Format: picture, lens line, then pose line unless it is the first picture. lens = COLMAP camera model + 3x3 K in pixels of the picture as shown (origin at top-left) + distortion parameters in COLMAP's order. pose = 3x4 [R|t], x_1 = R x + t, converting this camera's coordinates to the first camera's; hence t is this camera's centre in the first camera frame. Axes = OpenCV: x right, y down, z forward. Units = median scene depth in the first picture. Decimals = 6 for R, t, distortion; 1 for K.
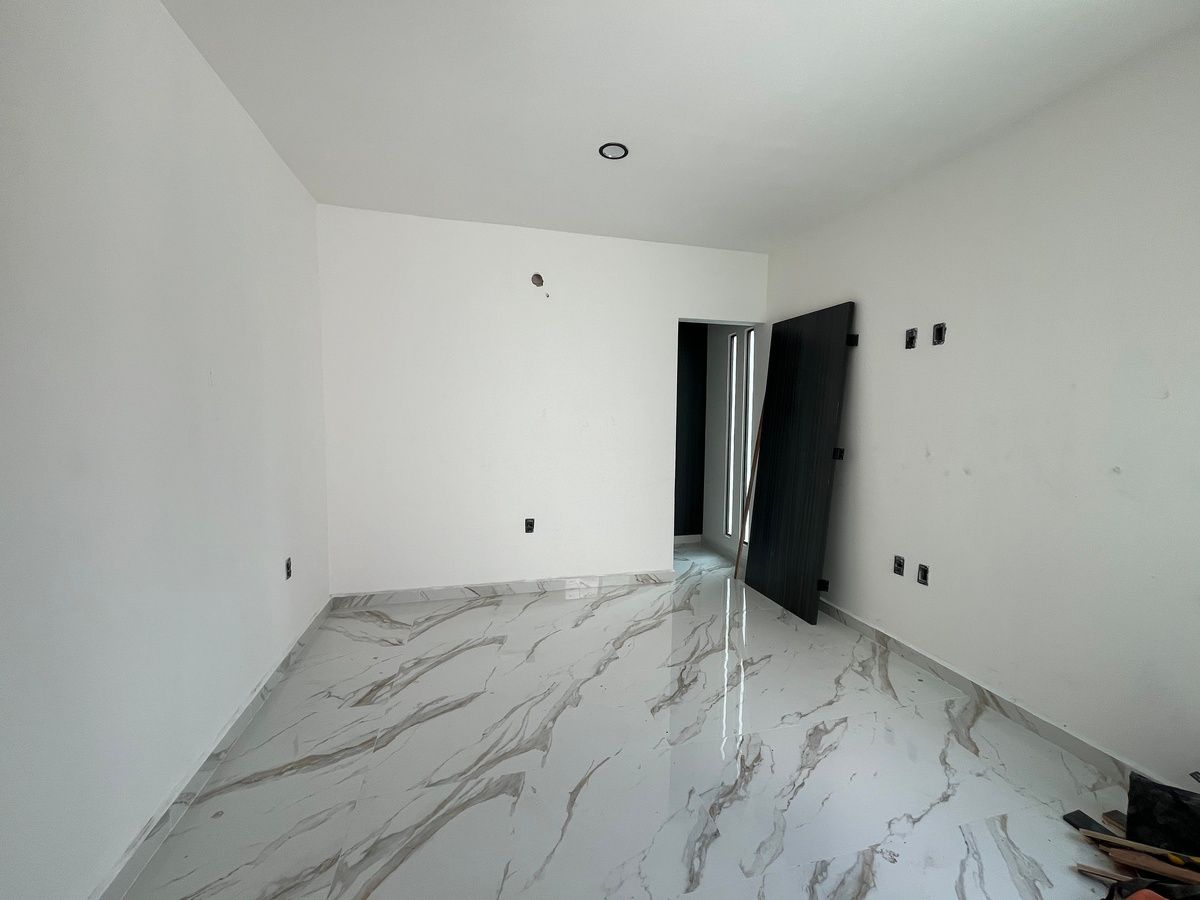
lens RADIAL K [[488.5, 0, 598.2], [0, 488.5, 439.9], [0, 0, 1]] dist [-0.004733, 0.001070]
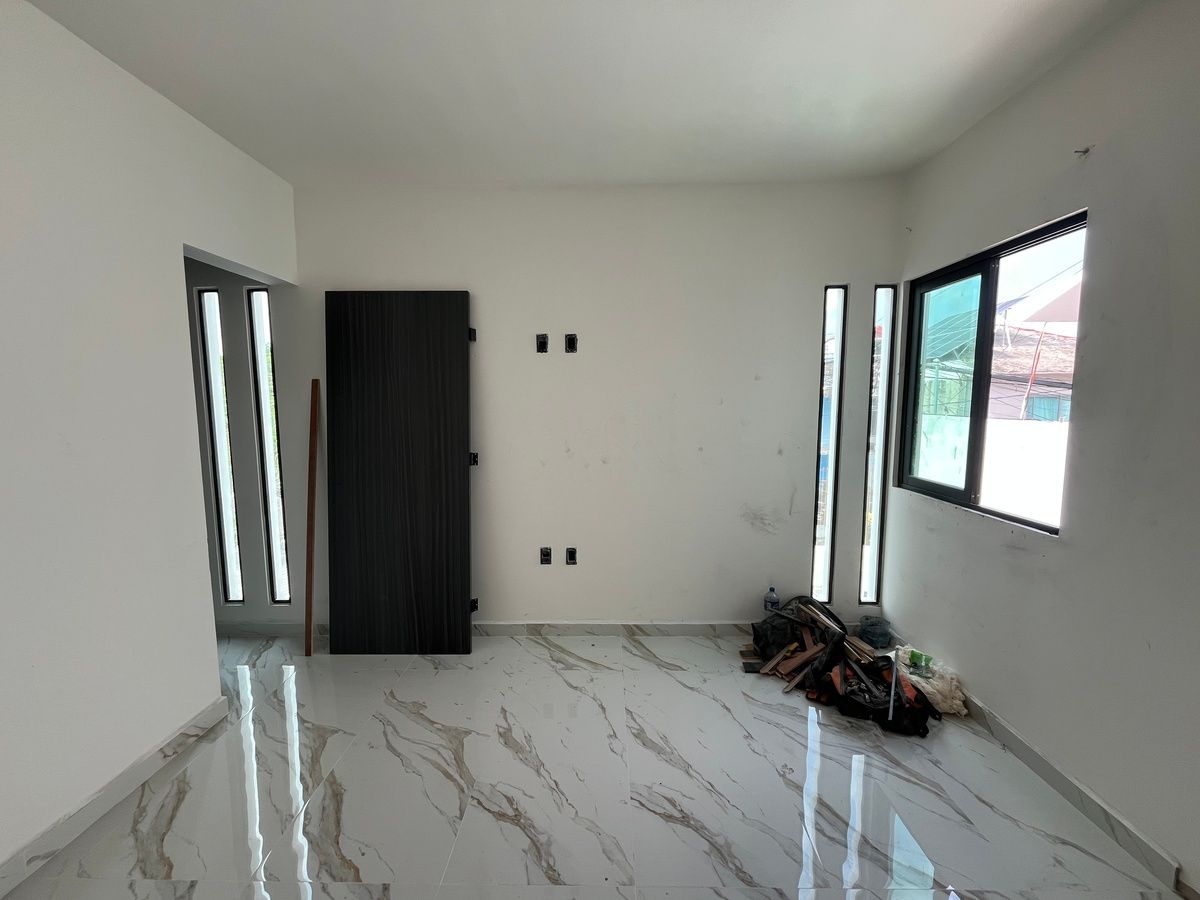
lens RADIAL K [[488.5, 0, 600.7], [0, 488.5, 444.4], [0, 0, 1]] dist [-0.004733, 0.001070]
pose [[0.248912, -0.097240, 0.963632, -0.416686], [0.054356, 0.994782, 0.086343, -0.082616], [-0.967000, 0.030887, 0.252898, 0.691786]]
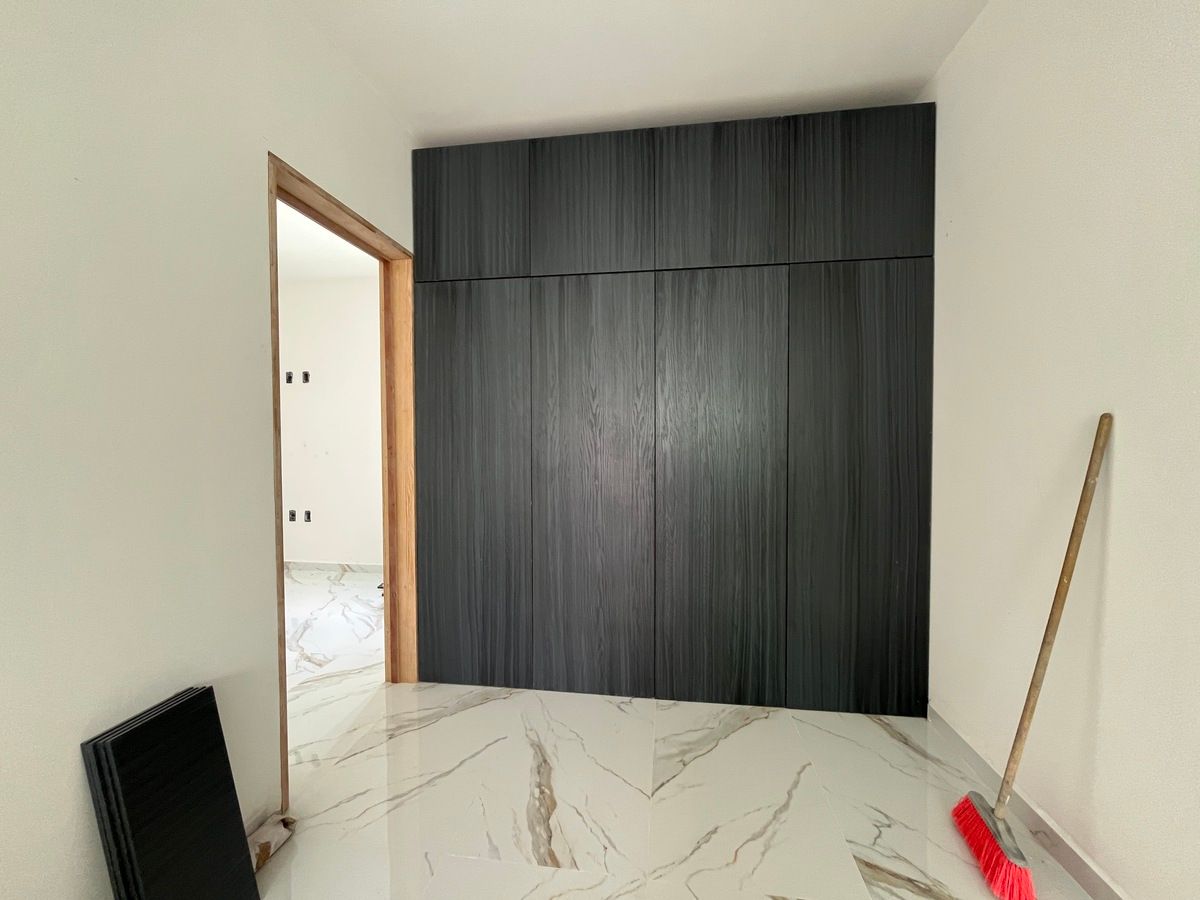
lens RADIAL K [[488.5, 0, 604.6], [0, 488.5, 447.9], [0, 0, 1]] dist [-0.004733, 0.001070]
pose [[0.366441, -0.045631, 0.929322, -0.578480], [0.064197, 0.997656, 0.023673, 0.067595], [-0.928224, 0.050985, 0.368512, -0.664639]]
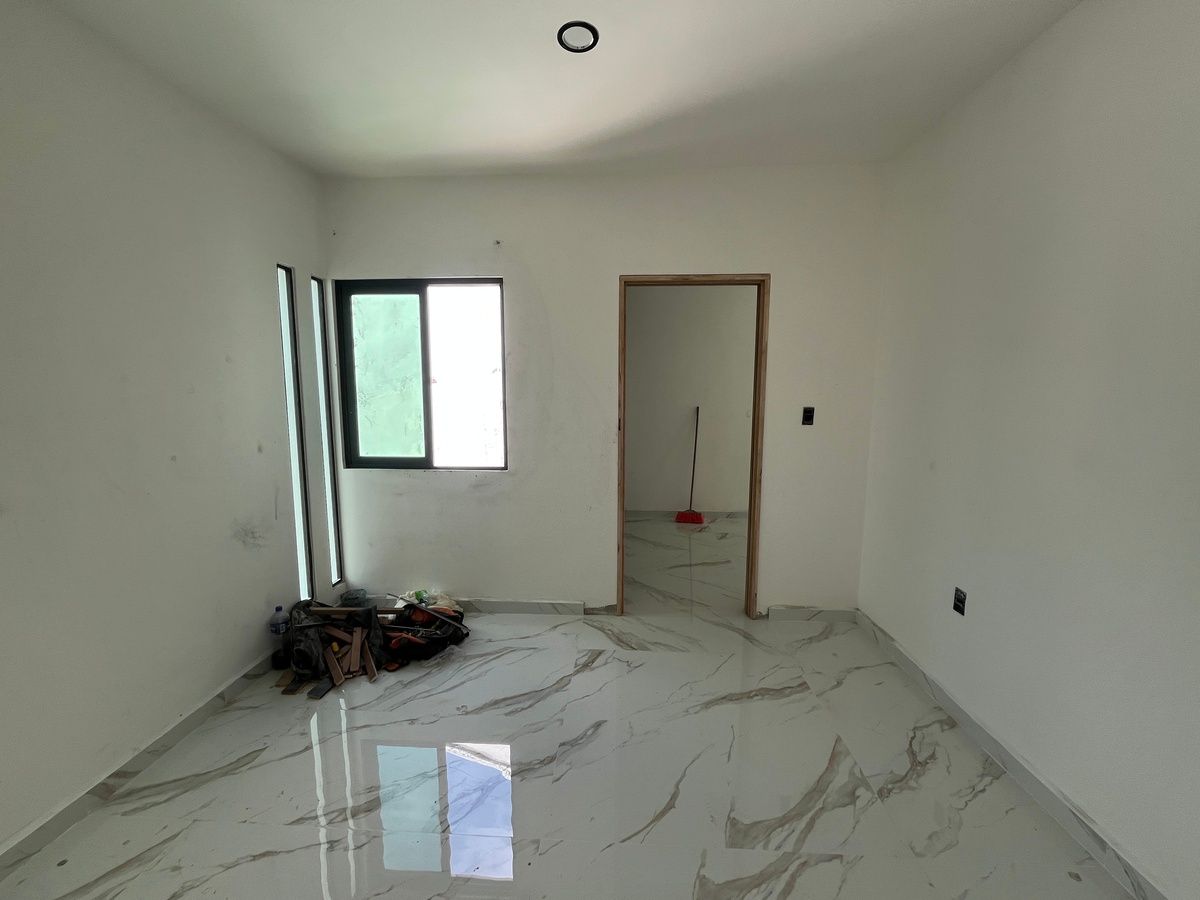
lens RADIAL K [[488.5, 0, 598.6], [0, 488.5, 446.0], [0, 0, 1]] dist [-0.004733, 0.001070]
pose [[-0.957444, -0.040617, 0.285745, -0.115118], [0.005950, 0.987060, 0.160241, -0.101919], [-0.288556, 0.155122, -0.944813, 1.327265]]
